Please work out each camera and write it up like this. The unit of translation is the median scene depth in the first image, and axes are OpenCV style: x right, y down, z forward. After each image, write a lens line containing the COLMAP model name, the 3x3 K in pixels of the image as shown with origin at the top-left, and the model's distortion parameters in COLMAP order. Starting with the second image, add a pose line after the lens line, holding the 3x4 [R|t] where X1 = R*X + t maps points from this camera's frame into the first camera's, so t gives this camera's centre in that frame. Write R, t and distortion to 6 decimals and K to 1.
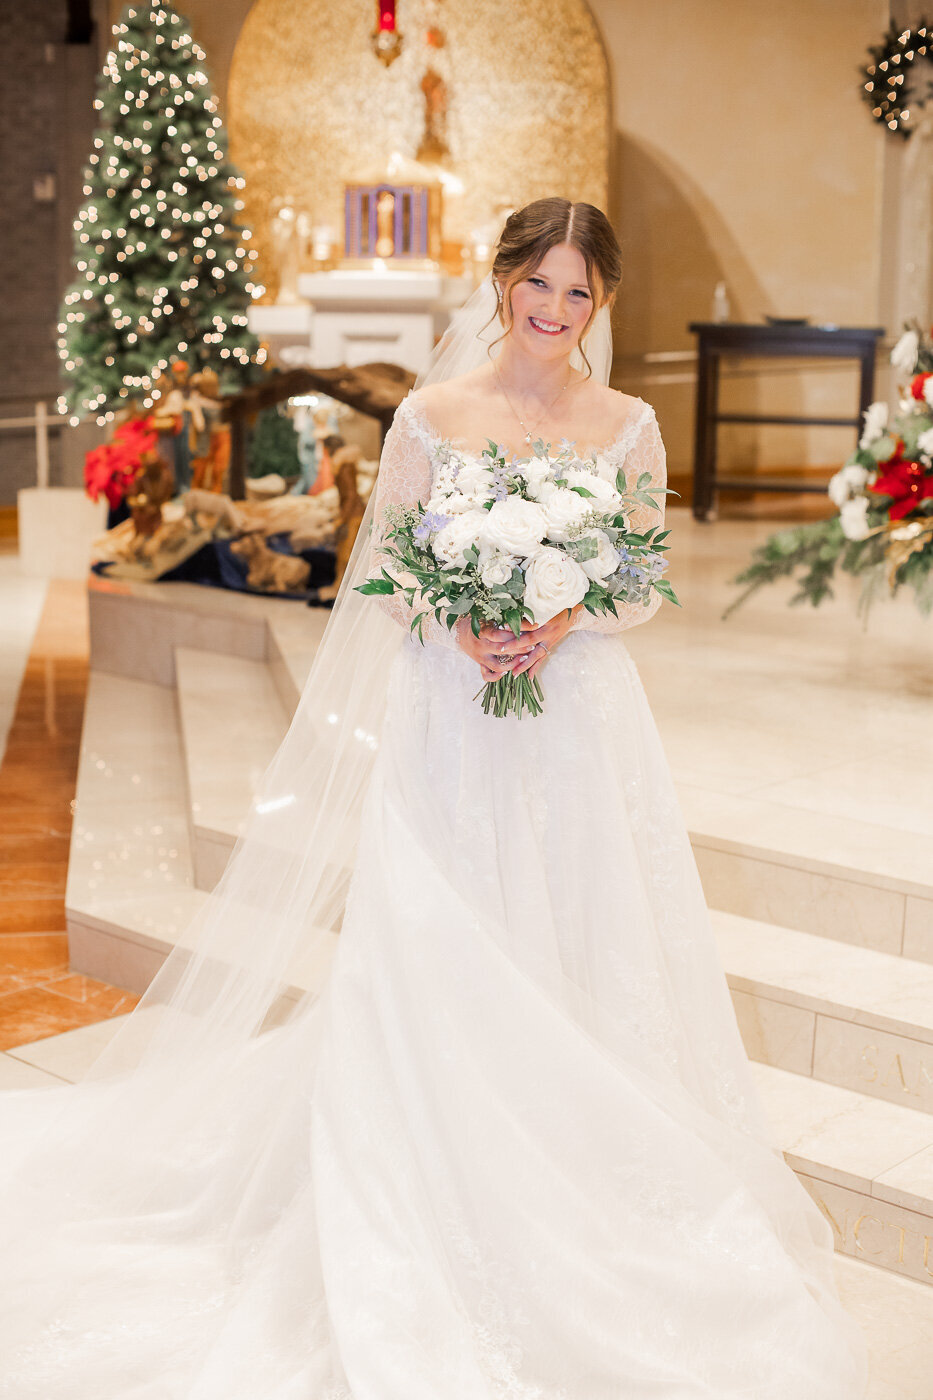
lens RADIAL K [[2040.8, 0, 475.0], [0, 2040.8, 693.4], [0, 0, 1]] dist [-0.085149, 0.000000]
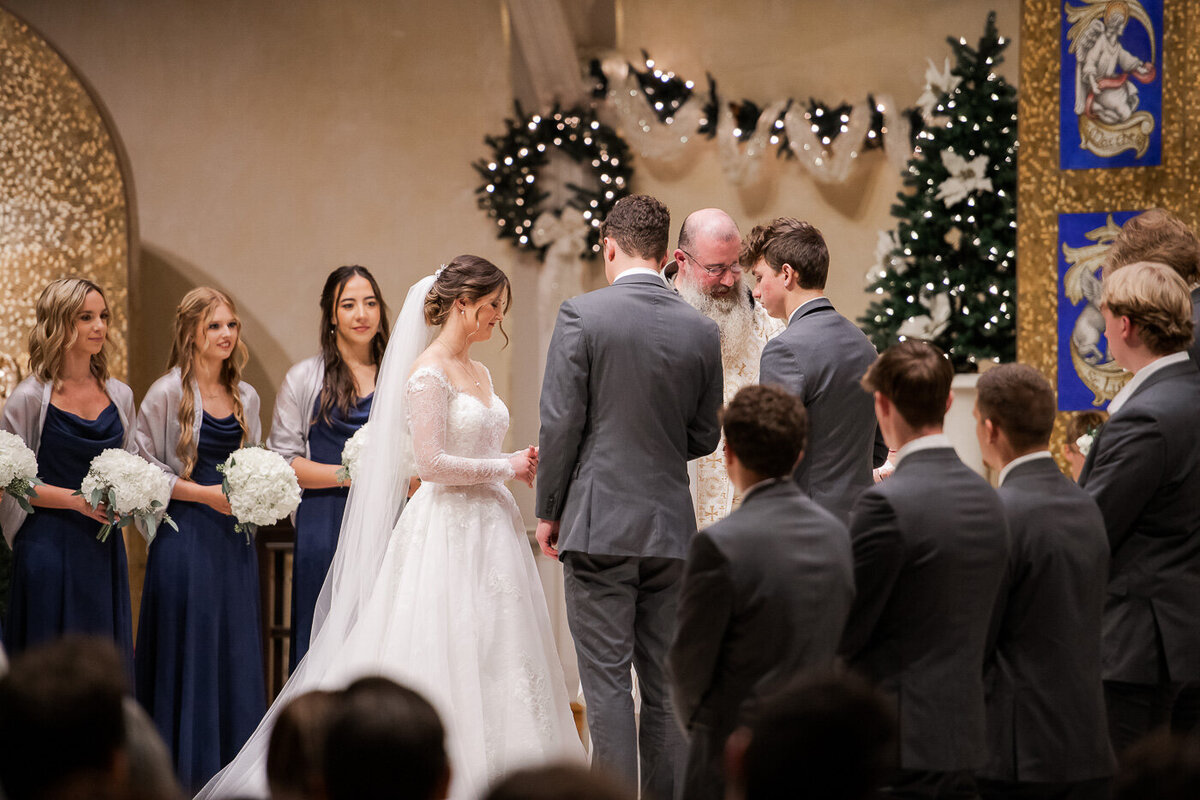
lens RADIAL K [[6749.2, 0, 601.8], [0, 6749.2, 410.5], [0, 0, 1]] dist [2.678176, 0.000000]
pose [[0.992140, -0.005675, 0.125001, -0.081467], [0.030012, 0.980603, -0.193692, 0.286937], [-0.121478, 0.195921, 0.973066, -1.546125]]
